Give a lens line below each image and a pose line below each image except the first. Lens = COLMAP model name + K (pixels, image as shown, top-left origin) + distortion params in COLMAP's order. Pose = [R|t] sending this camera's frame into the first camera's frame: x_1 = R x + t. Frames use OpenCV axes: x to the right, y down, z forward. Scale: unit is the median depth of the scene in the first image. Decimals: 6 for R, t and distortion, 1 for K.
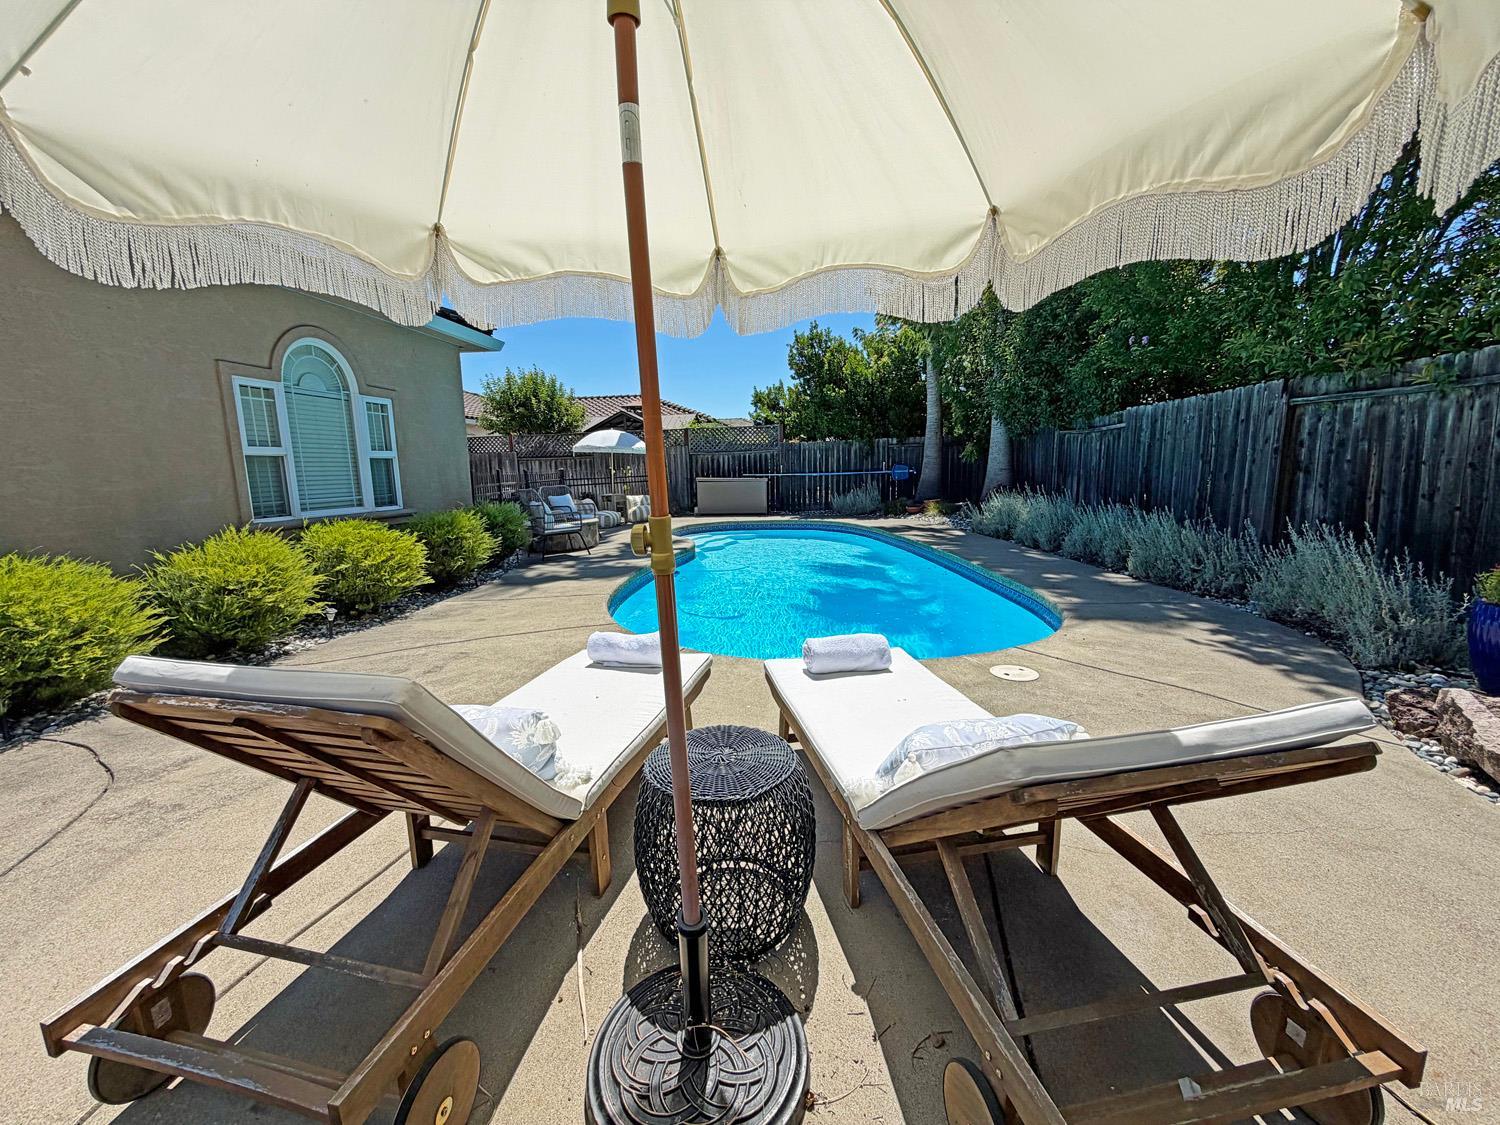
lens RADIAL K [[598.9, 0, 750.0], [0, 598.9, 562.5], [0, 0, 1]] dist [0.001980, 0.000020]
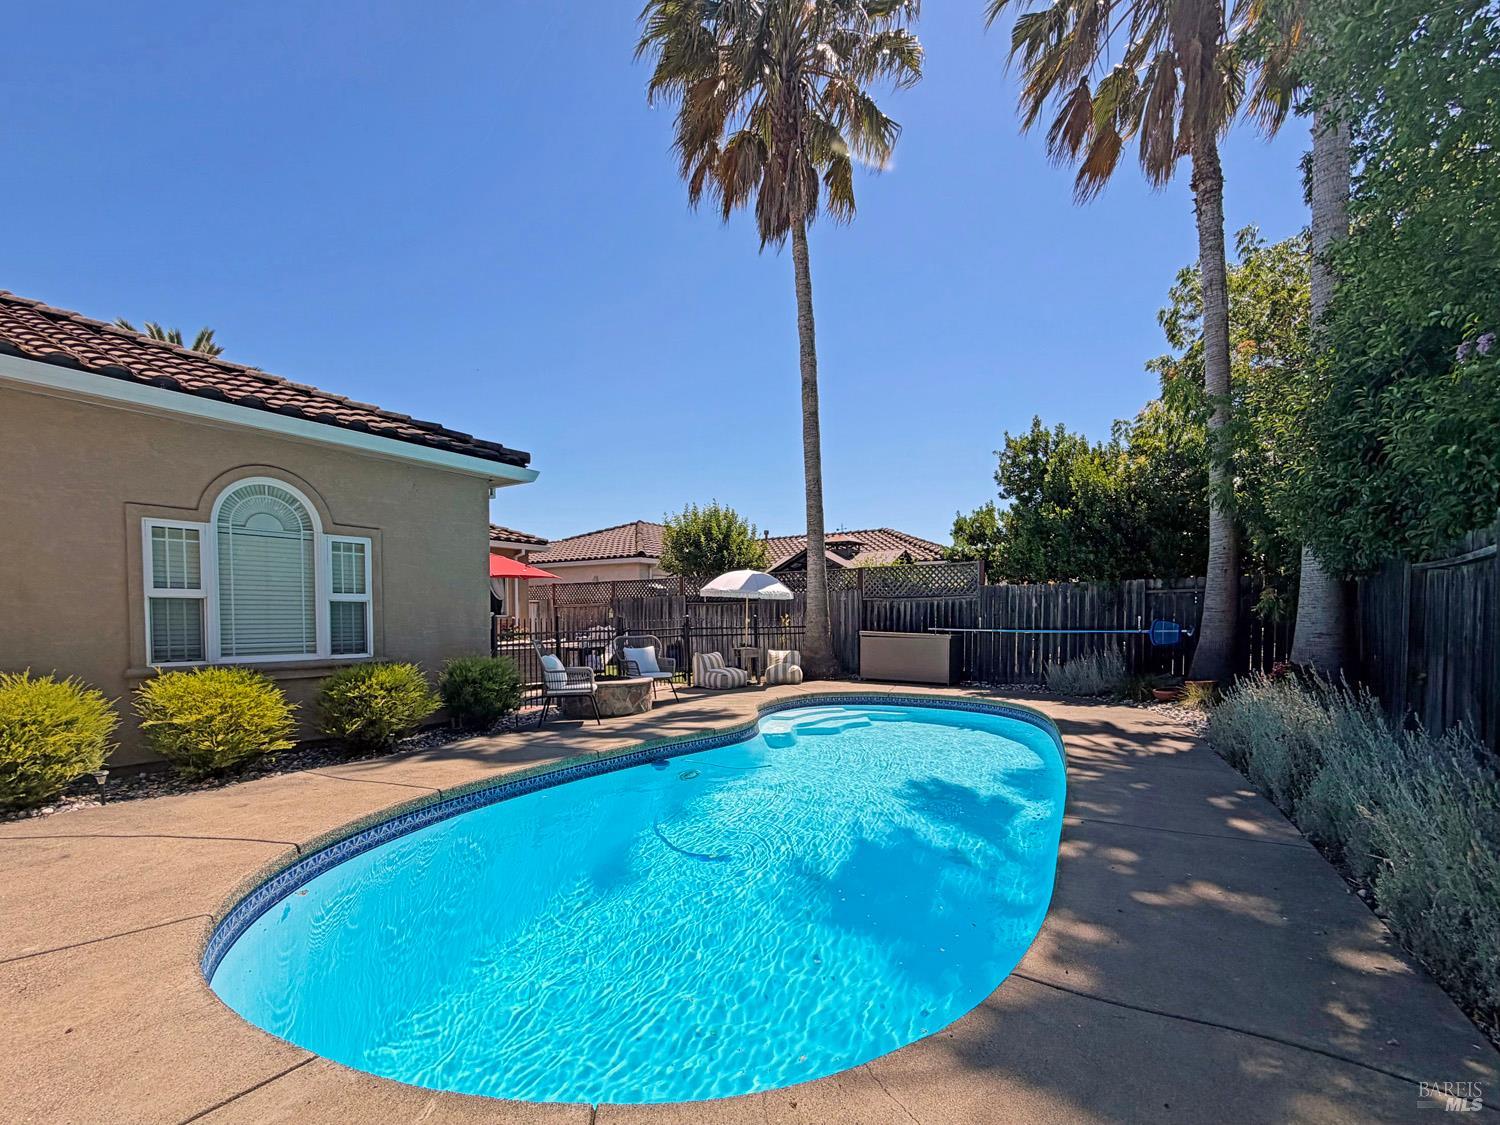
lens RADIAL K [[689.7, 0, 748.9], [0, 689.7, 645.9], [0, 0, 1]] dist [0.001276, 0.000407]
pose [[0.888832, 0.041764, -0.456325, 0.211037], [-0.091712, 0.991902, -0.087856, -0.035965], [0.448961, 0.119939, 0.885465, 0.178953]]
